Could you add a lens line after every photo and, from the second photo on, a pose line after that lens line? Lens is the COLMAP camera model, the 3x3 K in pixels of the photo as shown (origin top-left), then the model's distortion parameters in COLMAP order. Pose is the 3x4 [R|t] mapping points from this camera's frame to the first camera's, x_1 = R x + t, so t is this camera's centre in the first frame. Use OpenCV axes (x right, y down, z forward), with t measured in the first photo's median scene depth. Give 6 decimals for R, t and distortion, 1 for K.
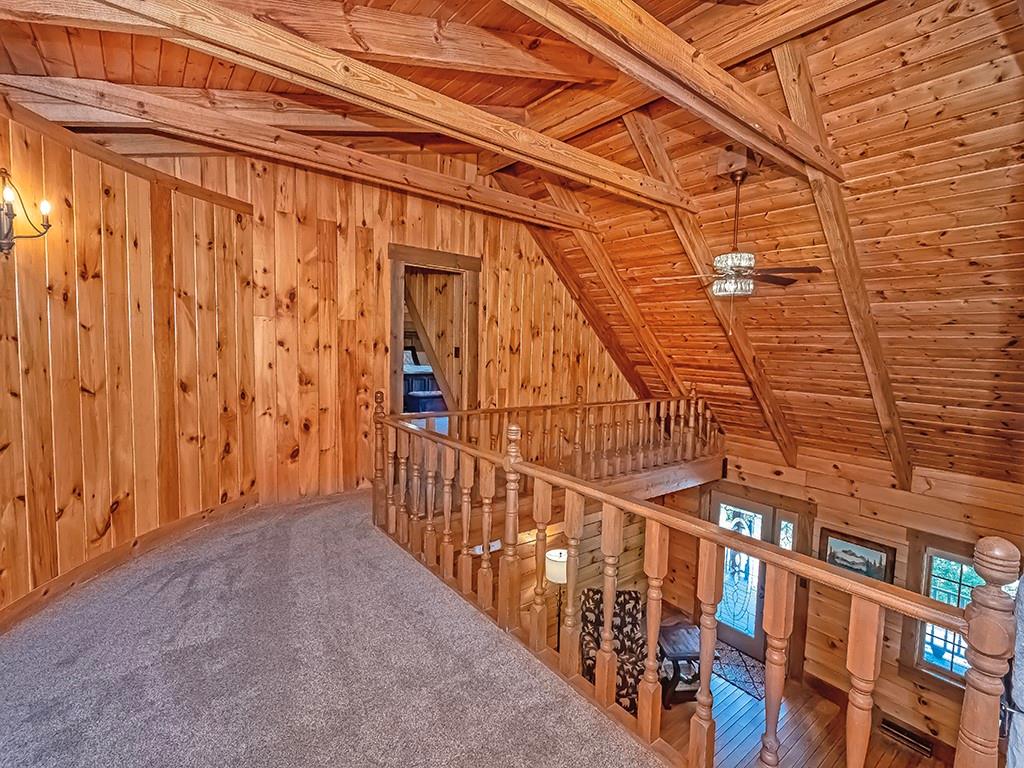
lens RADIAL K [[480.5, 0, 518.0], [0, 480.5, 382.6], [0, 0, 1]] dist [-0.000536, -0.000031]
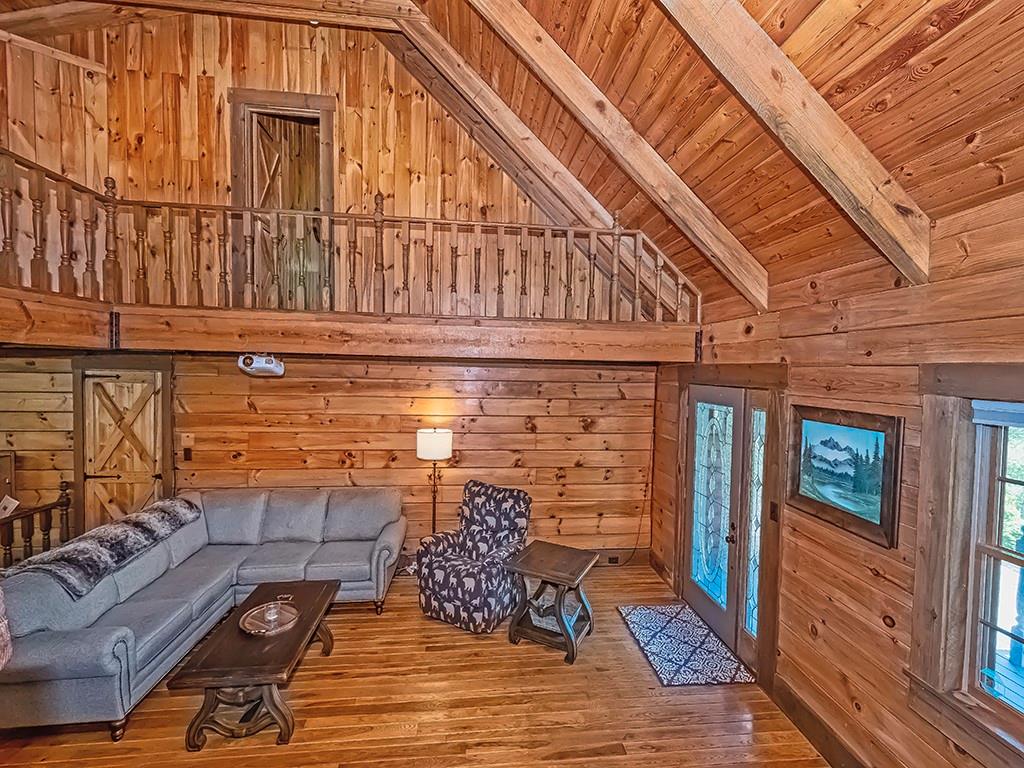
lens RADIAL K [[457.8, 0, 509.1], [0, 457.8, 391.3], [0, 0, 1]] dist [0.004660, -0.000225]
pose [[0.843837, 0.009235, -0.536520, 0.667200], [-0.031701, 0.998963, -0.032665, 0.327304], [0.535662, 0.044572, 0.843255, 0.401990]]
